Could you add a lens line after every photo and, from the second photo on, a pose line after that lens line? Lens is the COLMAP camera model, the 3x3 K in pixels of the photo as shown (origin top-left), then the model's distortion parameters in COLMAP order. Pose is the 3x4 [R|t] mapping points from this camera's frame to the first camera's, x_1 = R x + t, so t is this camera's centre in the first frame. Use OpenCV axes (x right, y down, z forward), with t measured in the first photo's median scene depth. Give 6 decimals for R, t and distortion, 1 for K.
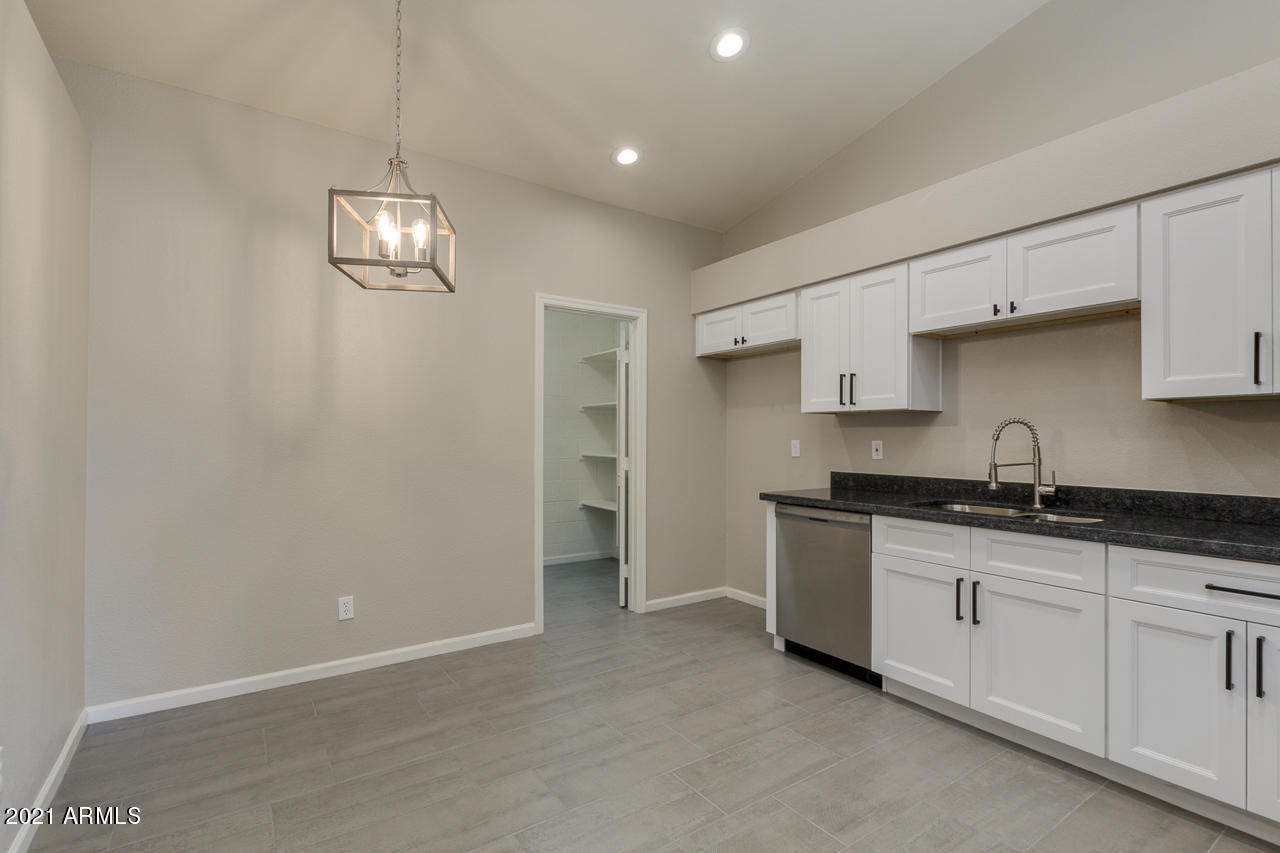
lens RADIAL K [[587.0, 0, 645.7], [0, 587.0, 435.8], [0, 0, 1]] dist [0.008344, -0.002237]
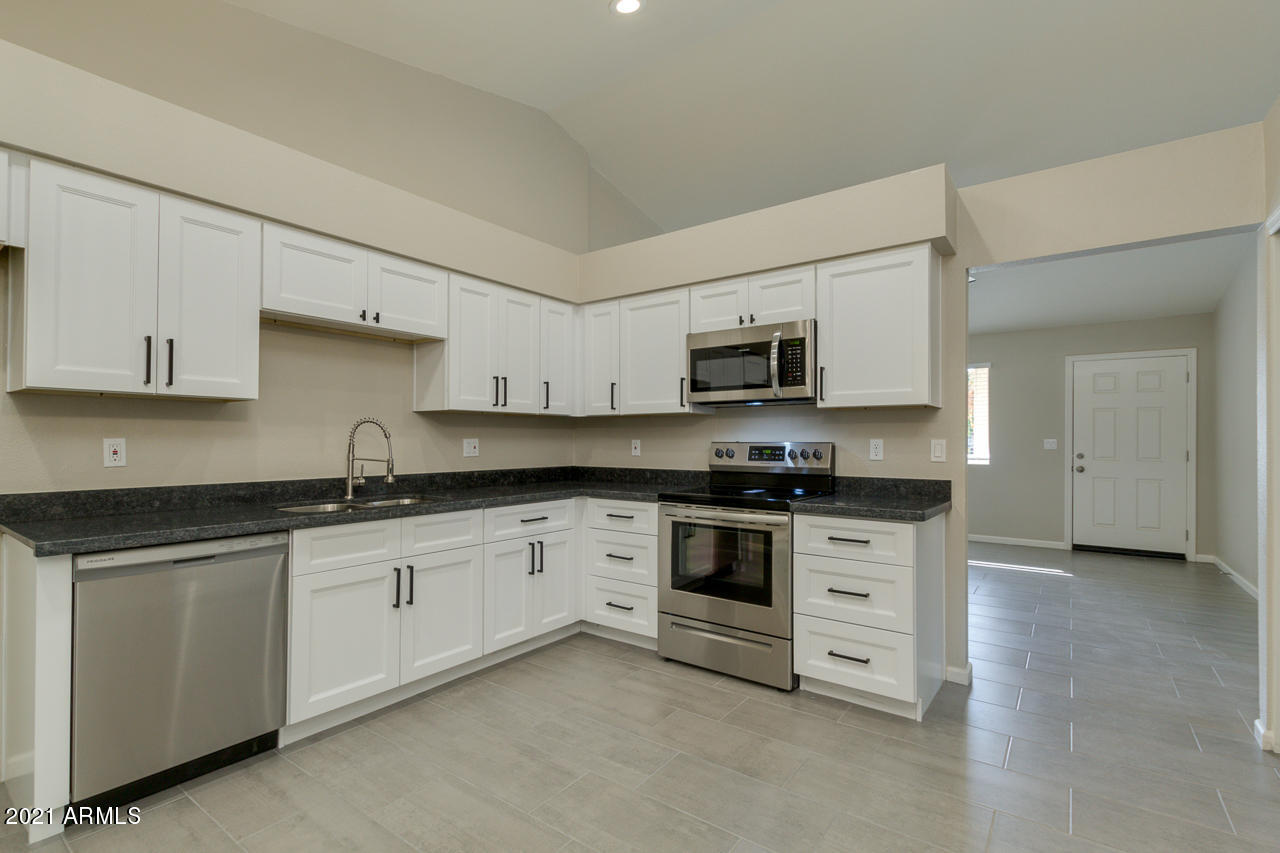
lens RADIAL K [[587.0, 0, 639.5], [0, 587.0, 425.2], [0, 0, 1]] dist [0.008344, -0.002237]
pose [[-0.318181, 0.013246, 0.947938, -0.602715], [-0.012332, 0.999760, -0.018109, -0.002317], [-0.947950, -0.017452, -0.317941, 0.908748]]
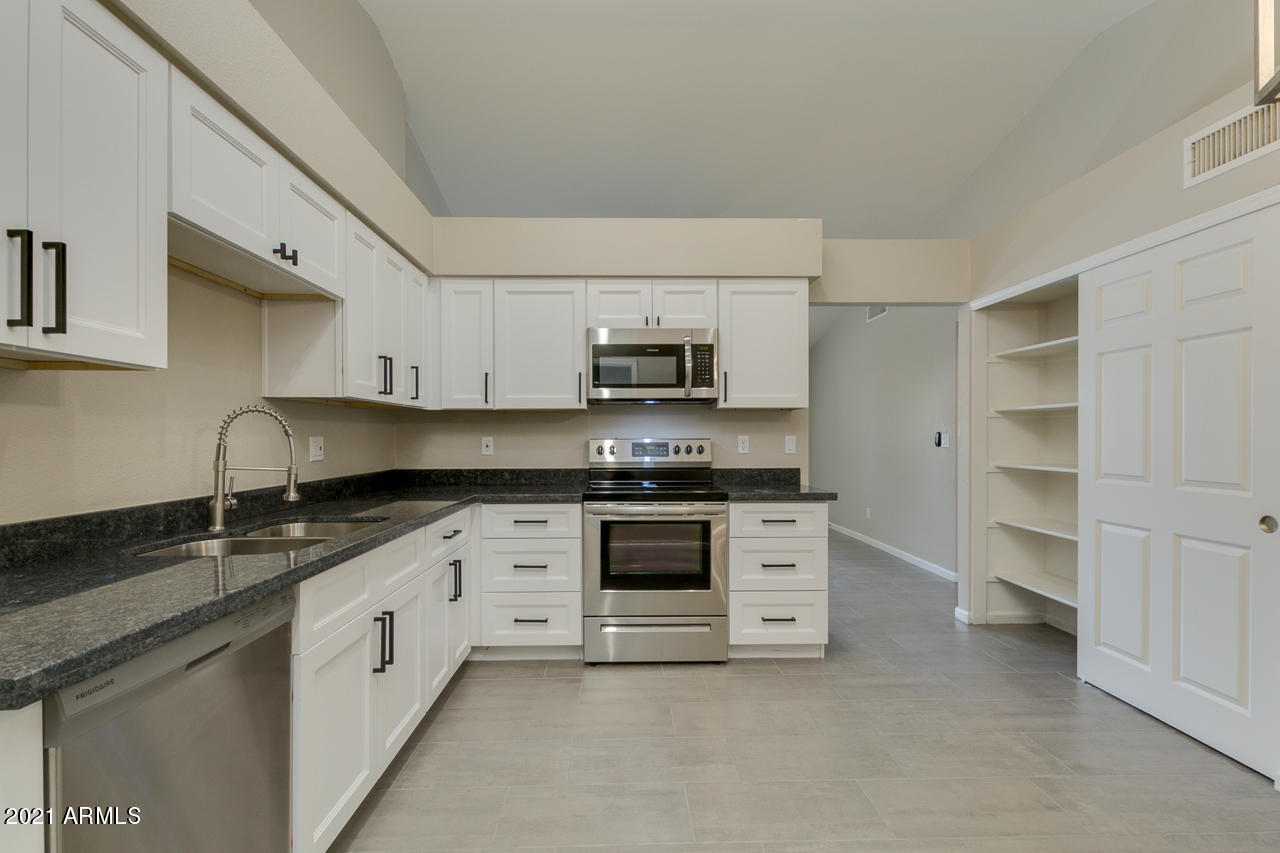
lens RADIAL K [[587.0, 0, 631.7], [0, 587.0, 430.7], [0, 0, 1]] dist [0.008344, -0.002237]
pose [[-0.830019, -0.002409, 0.557730, -0.157749], [-0.010306, 0.999886, -0.011018, 0.005255], [-0.557640, -0.014893, -0.829949, 1.424492]]
